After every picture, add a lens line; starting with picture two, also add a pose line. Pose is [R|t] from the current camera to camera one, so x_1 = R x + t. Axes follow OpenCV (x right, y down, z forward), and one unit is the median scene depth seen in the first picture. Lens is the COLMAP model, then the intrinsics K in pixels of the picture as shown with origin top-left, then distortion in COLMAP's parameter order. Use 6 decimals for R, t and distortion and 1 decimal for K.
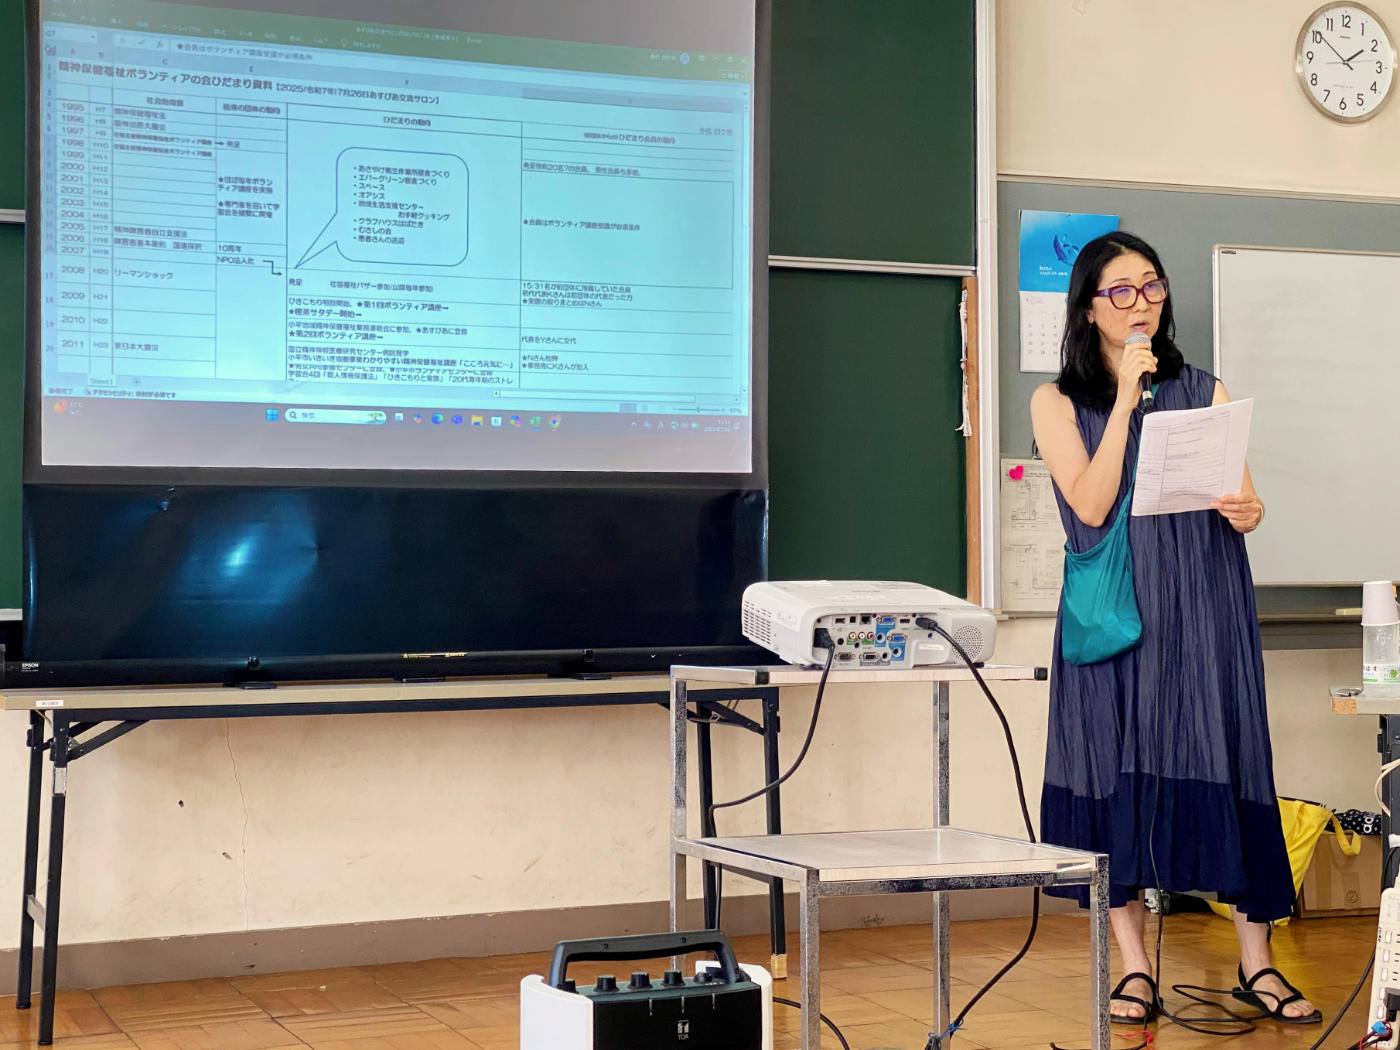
lens RADIAL K [[2272.8, 0, 700.0], [0, 2272.8, 525.0], [0, 0, 1]] dist [0.050603, -0.020624]
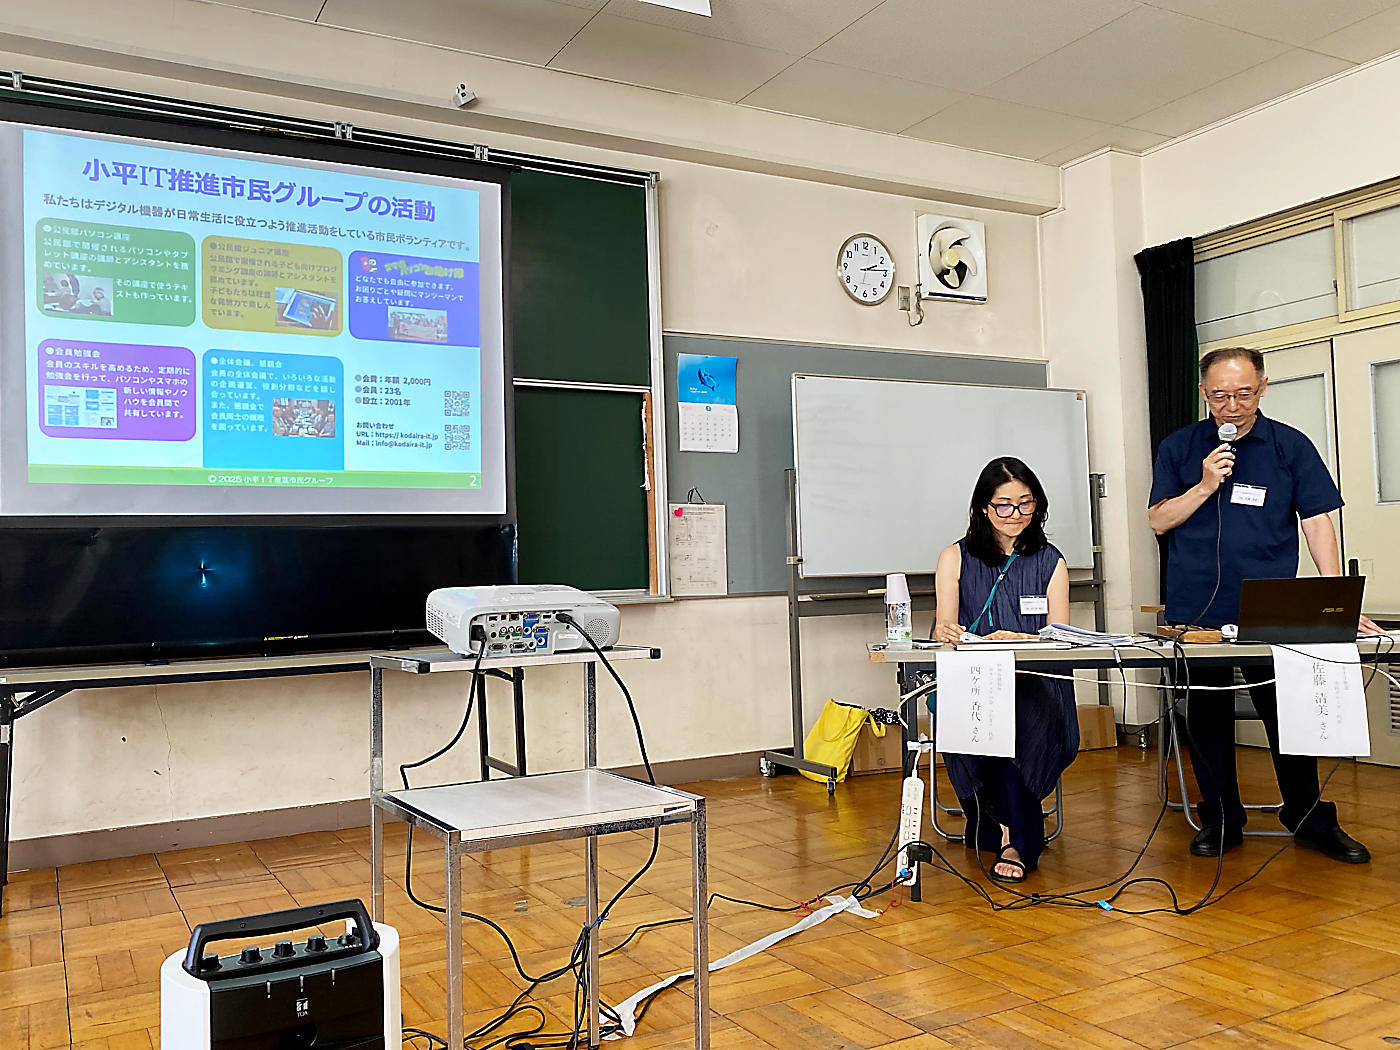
lens RADIAL K [[1173.8, 0, 670.7], [0, 1173.8, 533.2], [0, 0, 1]] dist [0.001293, -0.011552]
pose [[0.993903, -0.018668, 0.108667, 0.050174], [0.020047, 0.999732, -0.011608, 0.002488], [-0.108422, 0.013715, 0.994010, 0.191174]]
